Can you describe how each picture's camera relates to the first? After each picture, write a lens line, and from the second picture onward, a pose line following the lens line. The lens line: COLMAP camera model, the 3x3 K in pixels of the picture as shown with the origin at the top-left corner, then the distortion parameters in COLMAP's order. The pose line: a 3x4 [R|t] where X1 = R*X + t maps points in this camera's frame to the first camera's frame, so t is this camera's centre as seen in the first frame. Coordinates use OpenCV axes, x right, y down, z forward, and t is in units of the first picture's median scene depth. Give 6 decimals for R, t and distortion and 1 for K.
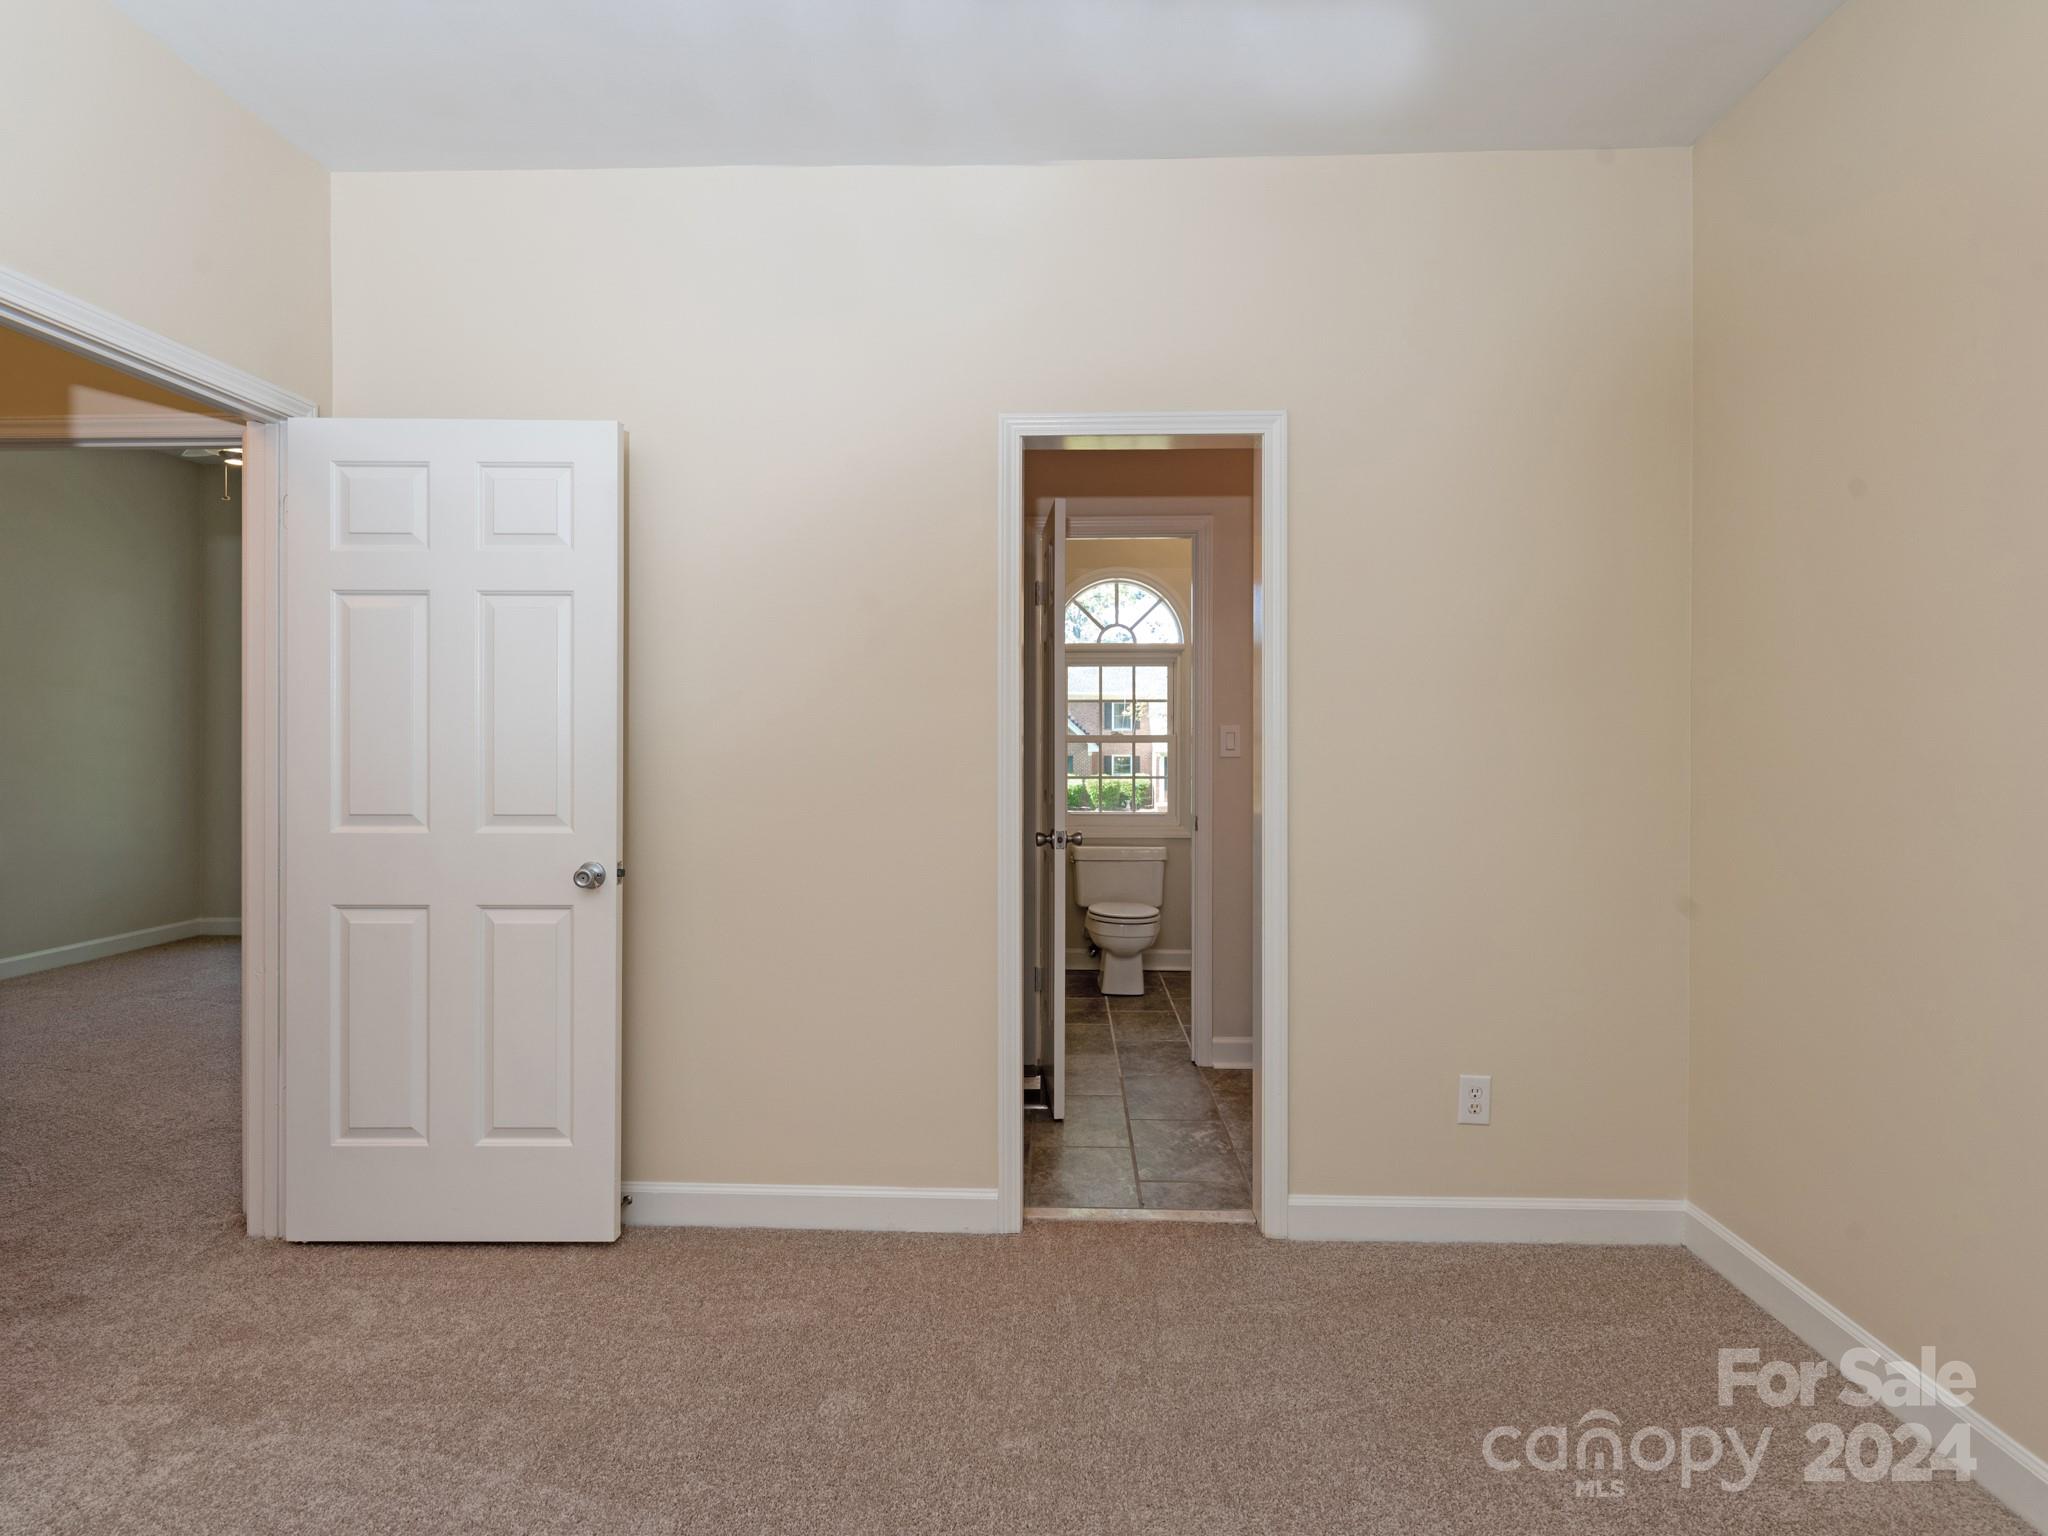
lens RADIAL K [[958.0, 0, 1030.2], [0, 958.0, 755.5], [0, 0, 1]] dist [0.000339, 0.000002]
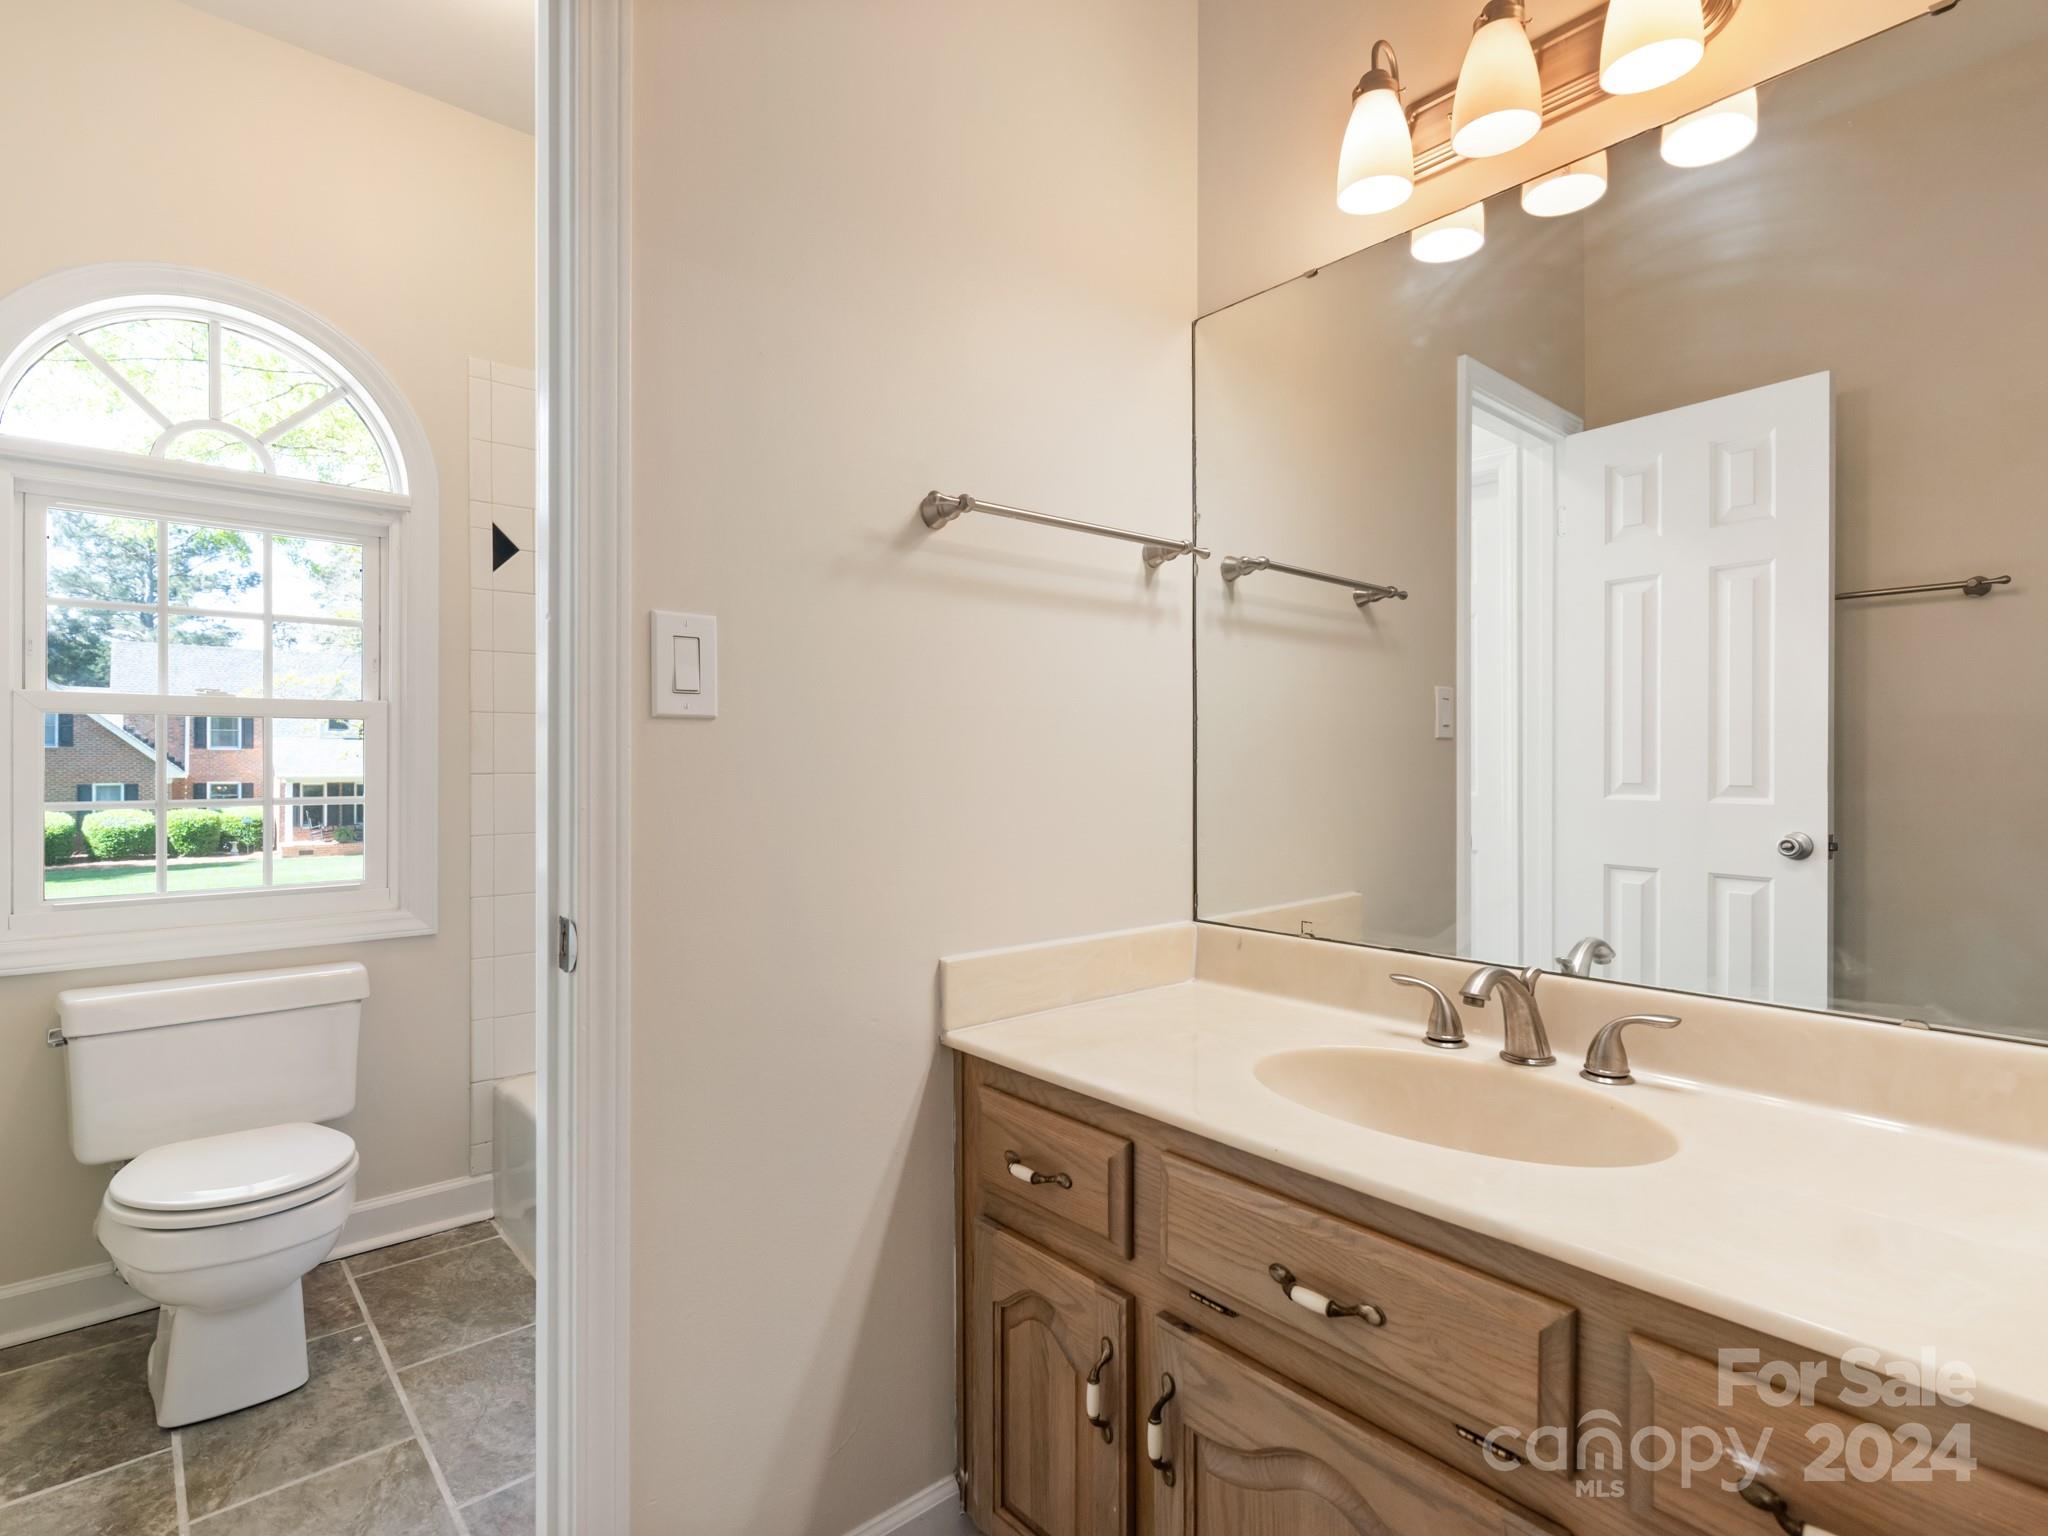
lens RADIAL K [[998.1, 0, 1023.4], [0, 998.1, 771.1], [0, 0, 1]] dist [0.001604, -0.000258]
pose [[0.717746, -0.000210, 0.696305, 0.042703], [0.006329, 0.999961, -0.006222, 0.015089], [-0.696276, 0.008873, 0.717719, 0.469277]]
